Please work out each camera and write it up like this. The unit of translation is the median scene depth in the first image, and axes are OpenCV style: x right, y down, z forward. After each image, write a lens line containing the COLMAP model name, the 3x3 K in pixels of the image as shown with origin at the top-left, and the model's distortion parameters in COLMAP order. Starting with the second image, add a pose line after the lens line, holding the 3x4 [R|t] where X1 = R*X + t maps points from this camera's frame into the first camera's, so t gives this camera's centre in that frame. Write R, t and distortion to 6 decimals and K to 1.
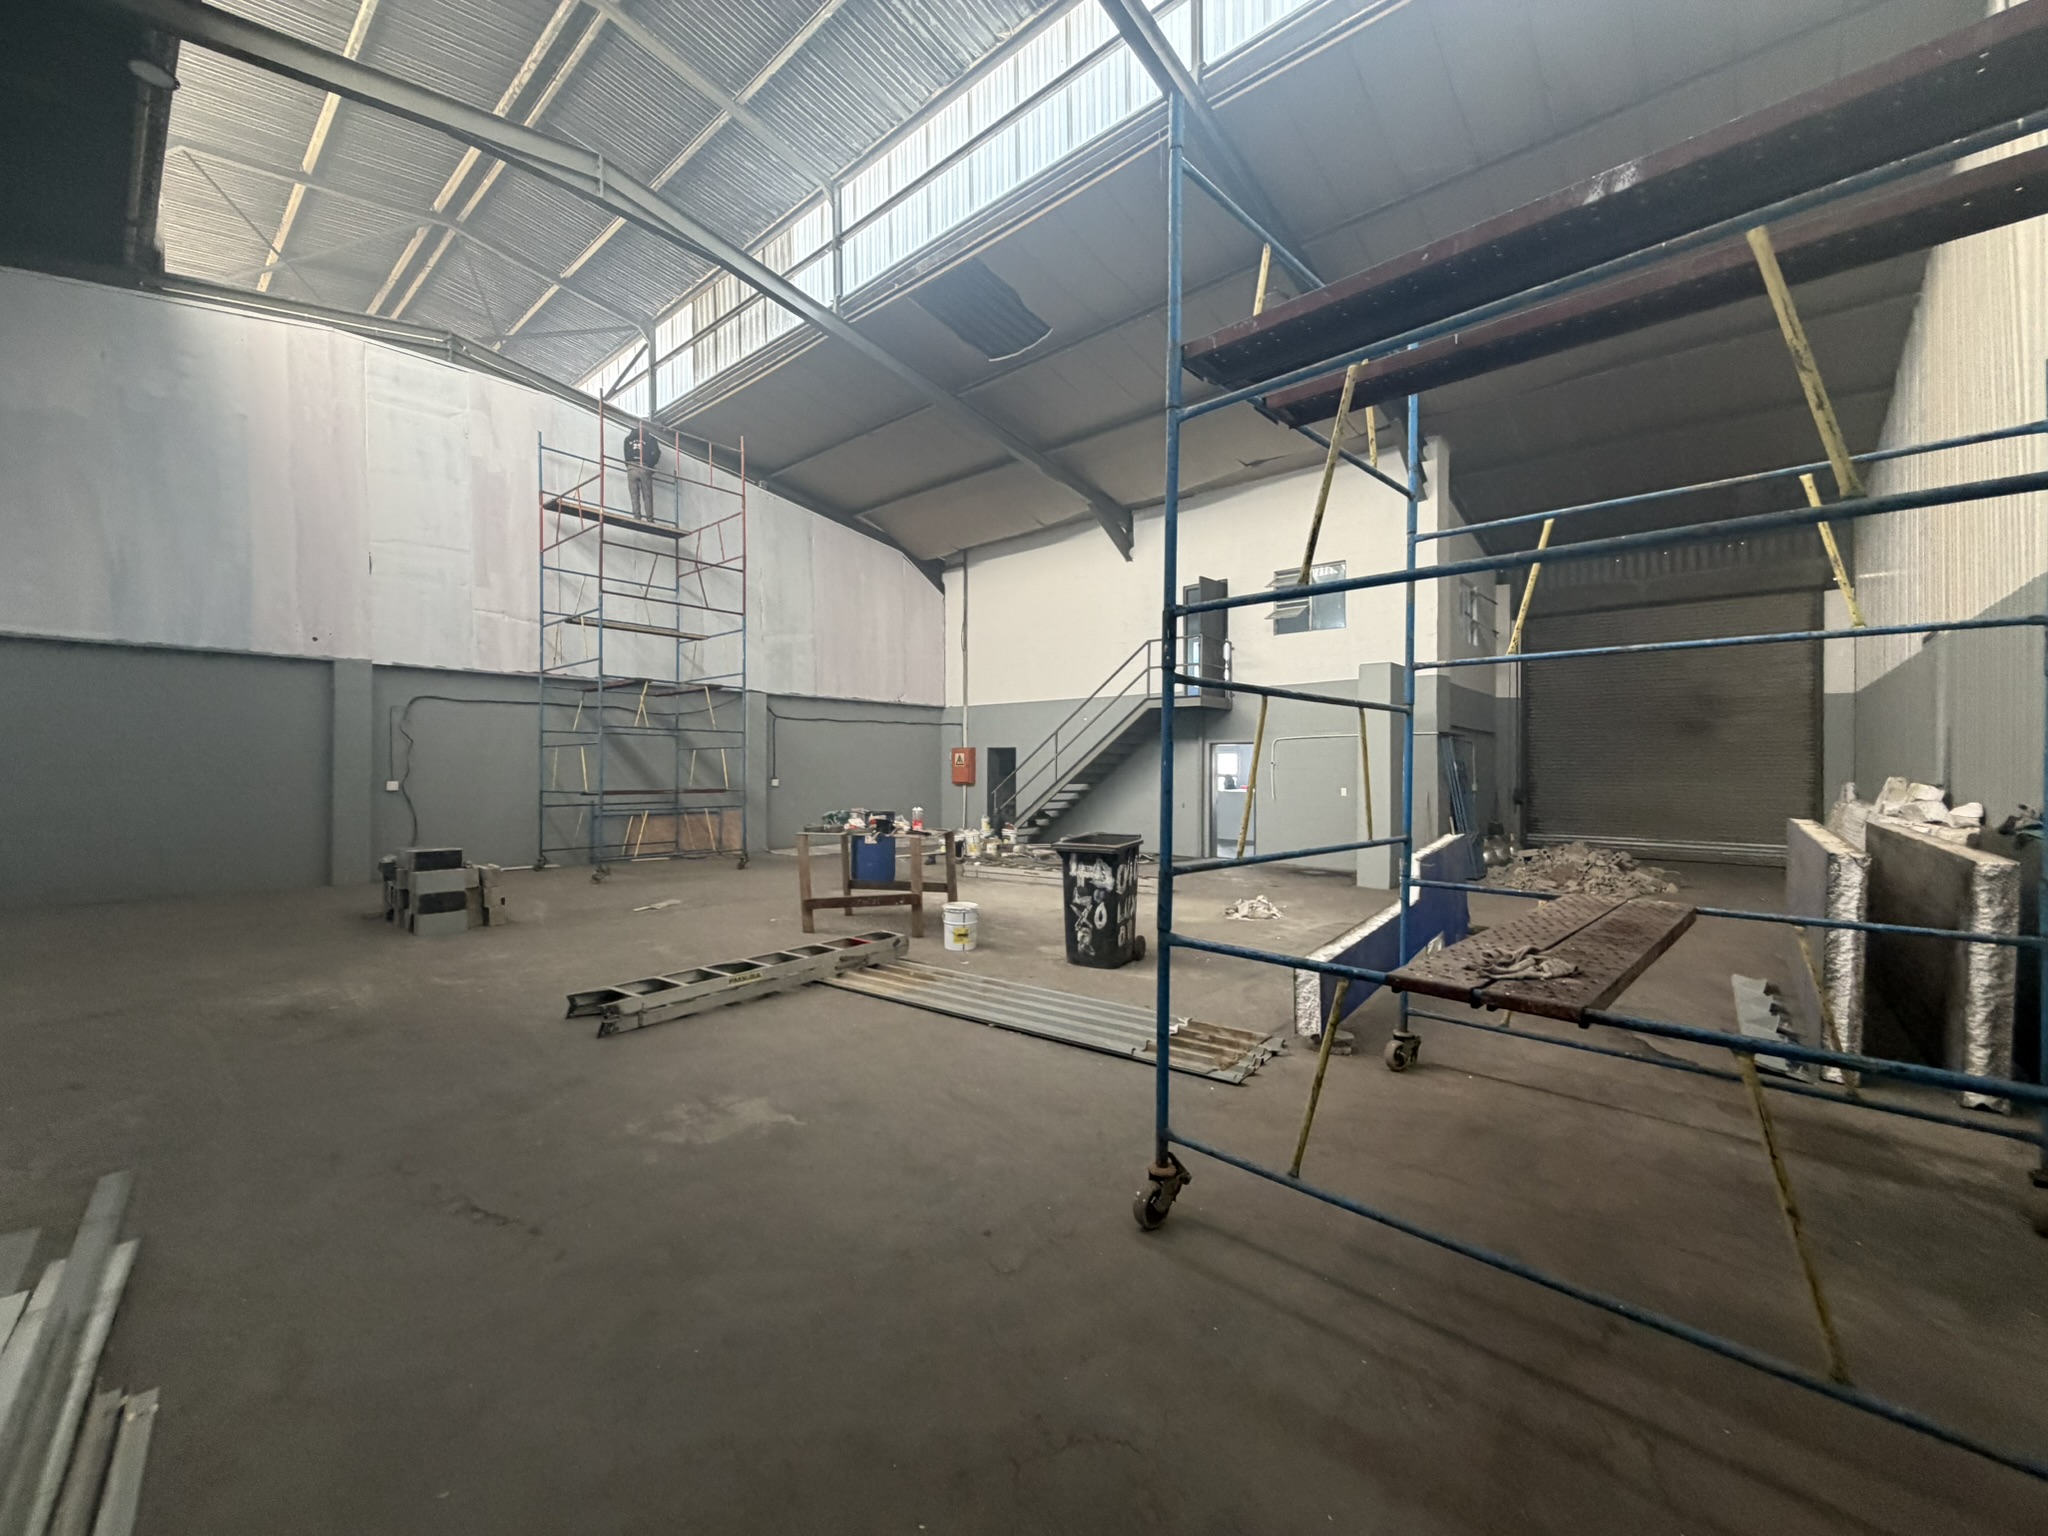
lens RADIAL K [[817.6, 0, 1022.2], [0, 817.6, 770.3], [0, 0, 1]] dist [0.000134, -0.000080]
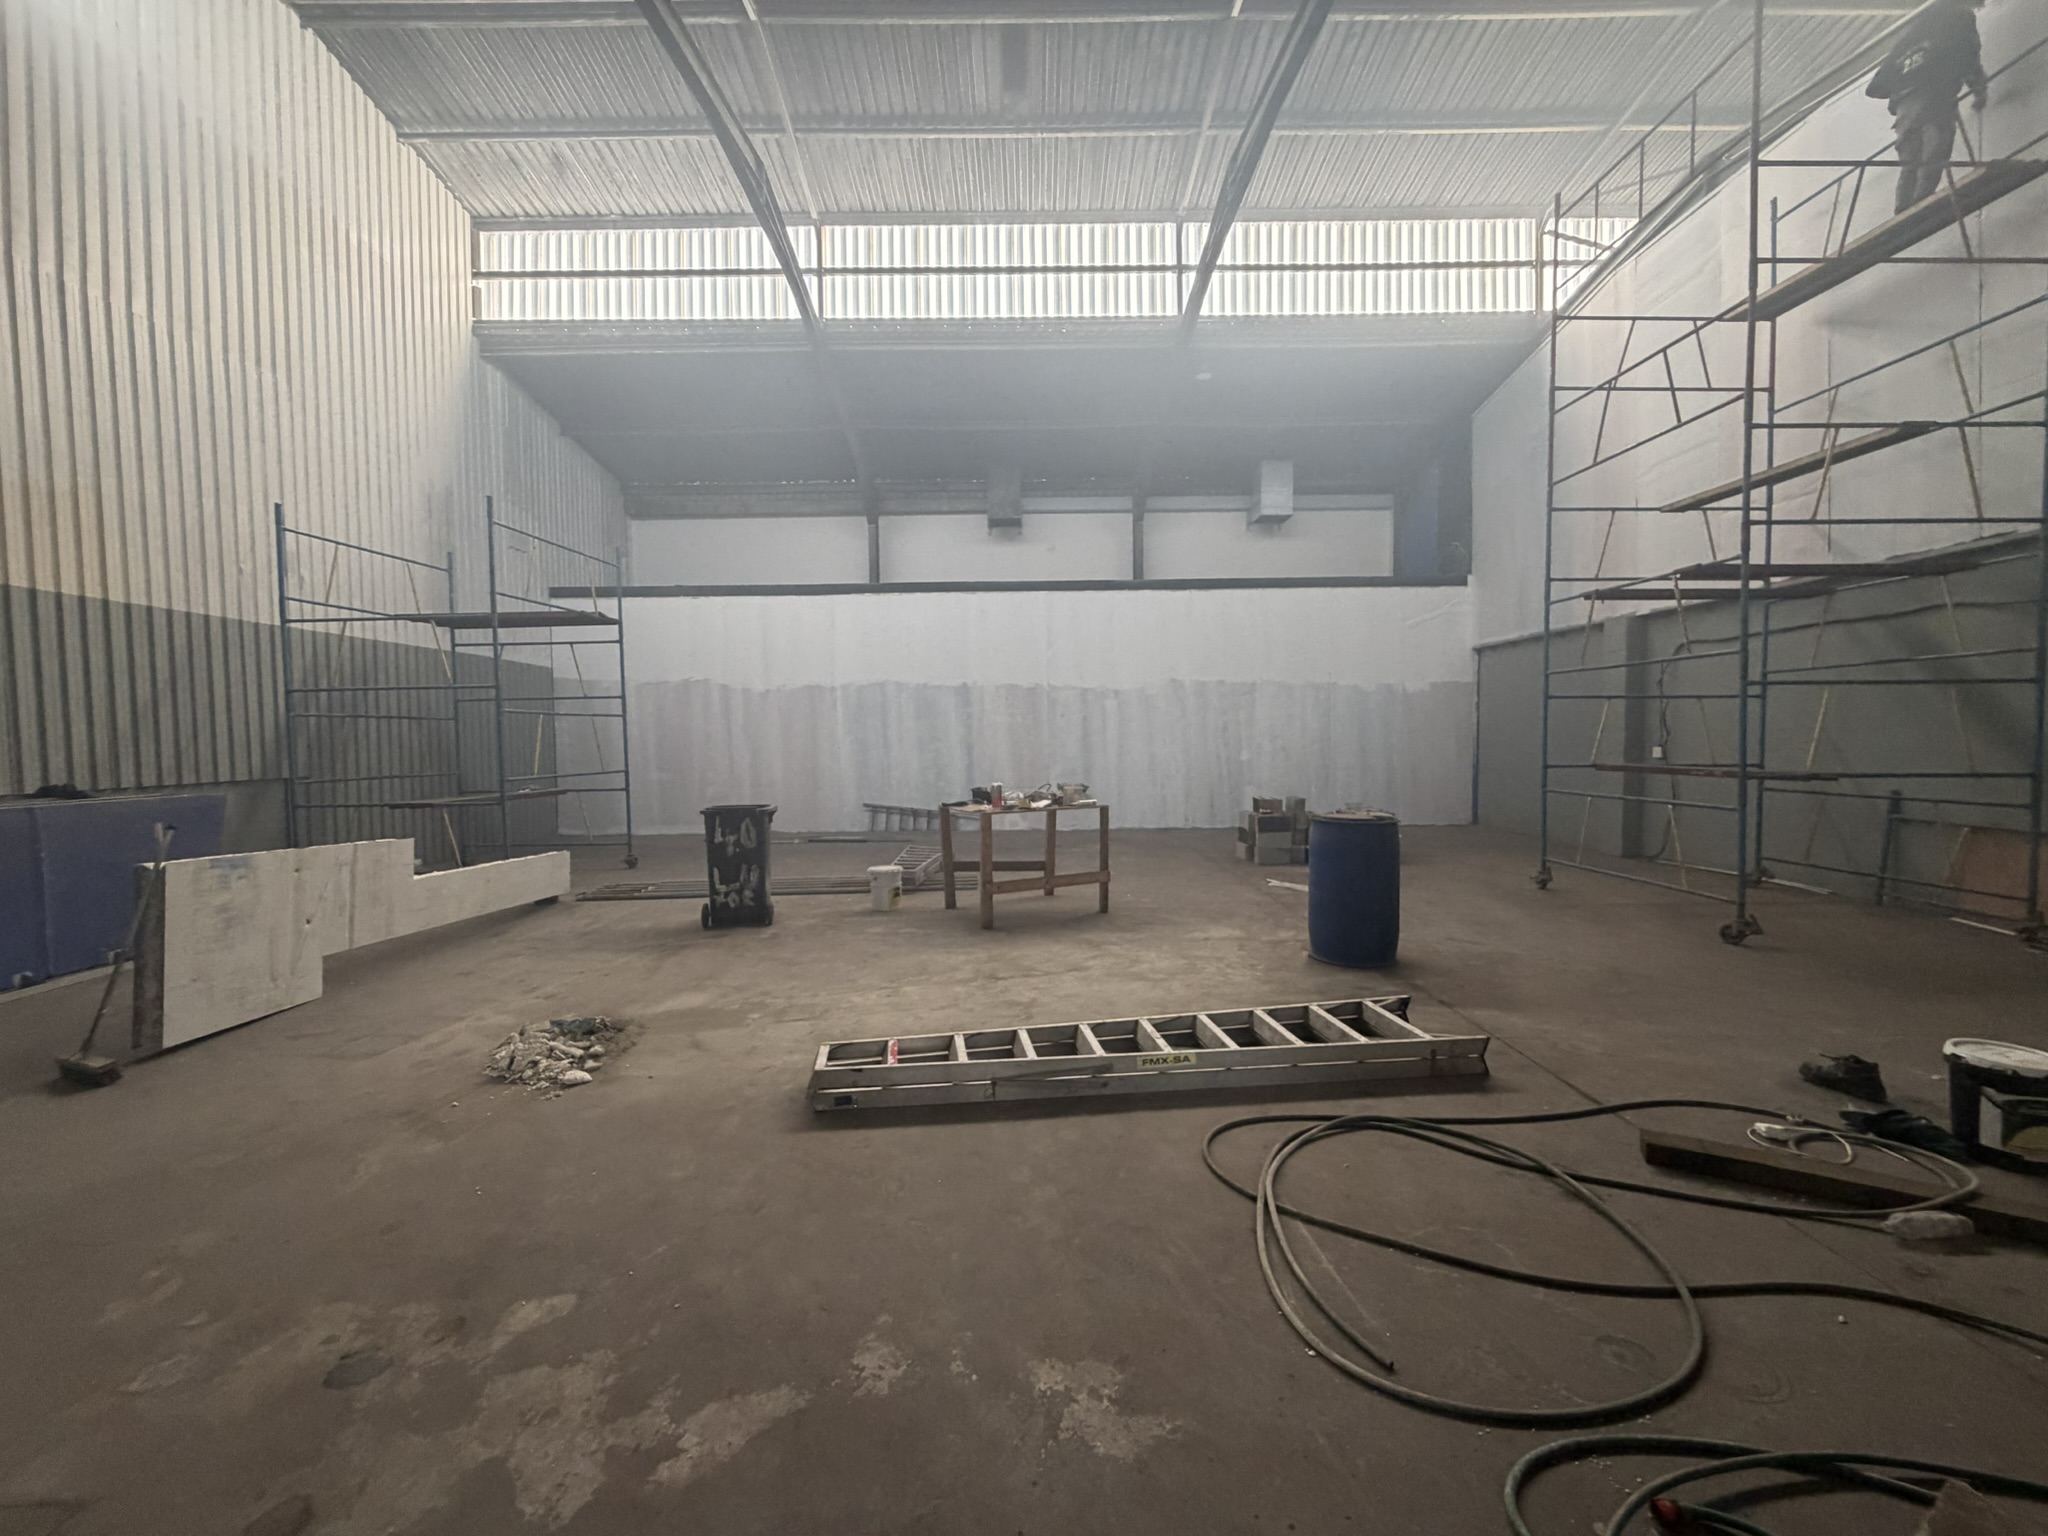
lens RADIAL K [[817.6, 0, 1019.0], [0, 817.6, 765.0], [0, 0, 1]] dist [0.000134, -0.000080]
pose [[-0.753082, 0.025795, -0.657421, 0.247529], [0.007458, 0.999502, 0.030674, 0.000724], [0.657885, 0.018197, -0.752899, 0.978399]]
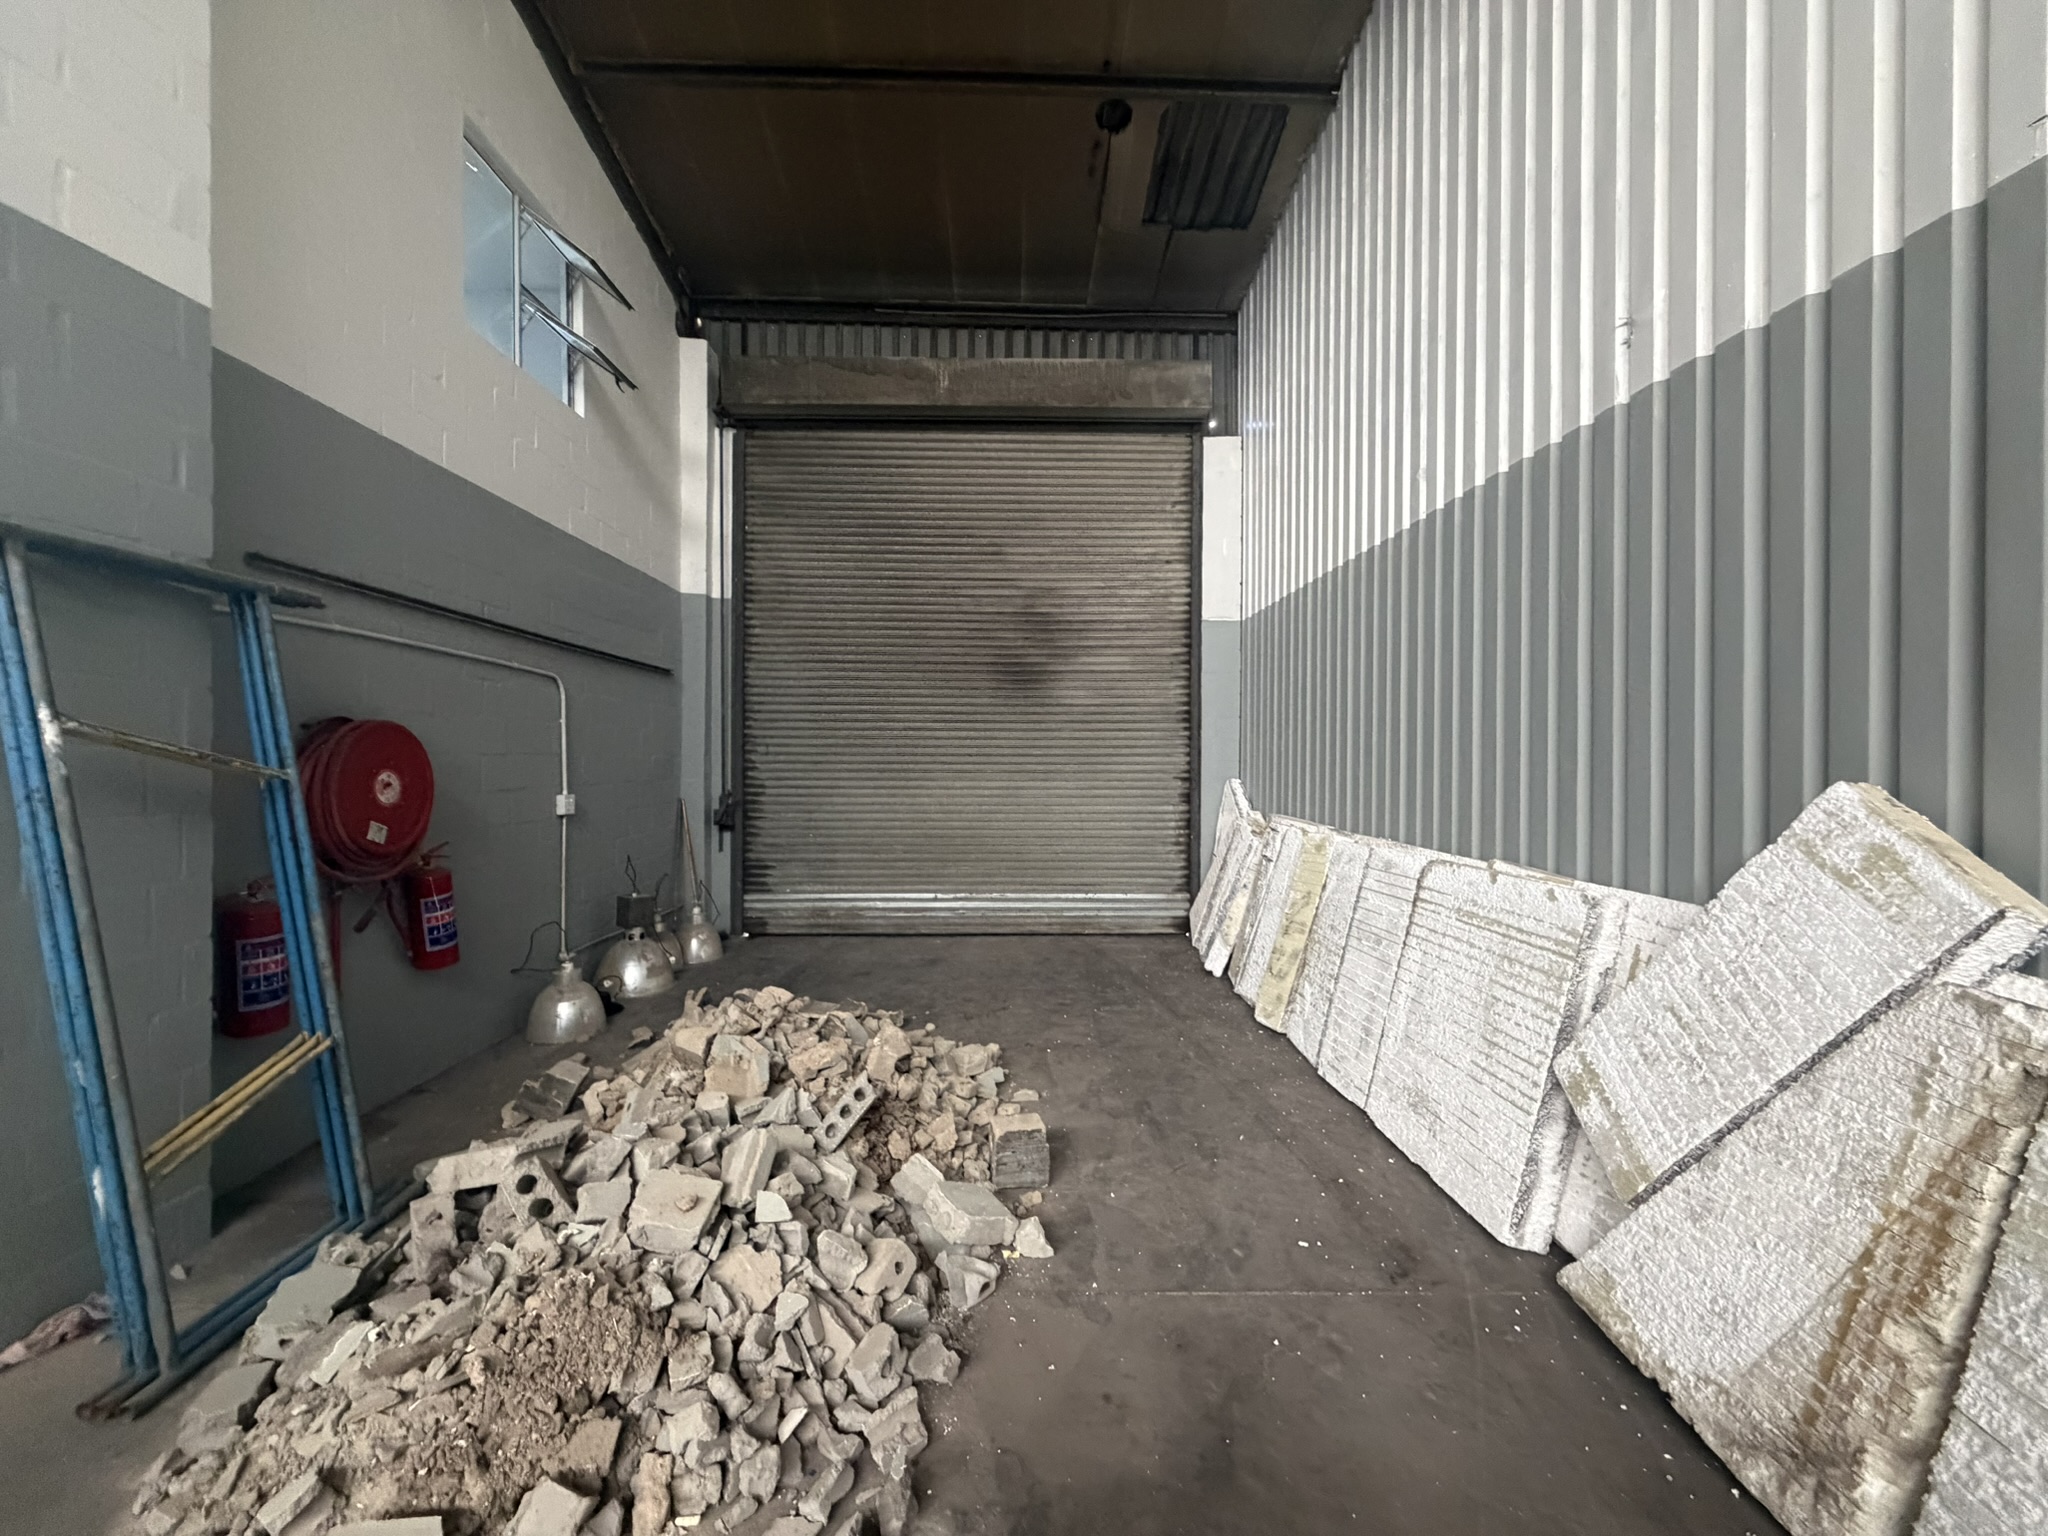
lens RADIAL K [[817.6, 0, 1014.2], [0, 817.6, 762.3], [0, 0, 1]] dist [0.000134, -0.000080]
pose [[0.738518, -0.000265, 0.674234, 0.480144], [-0.001815, 0.999996, 0.002381, 0.002224], [-0.674232, -0.002982, 0.738514, 0.636696]]
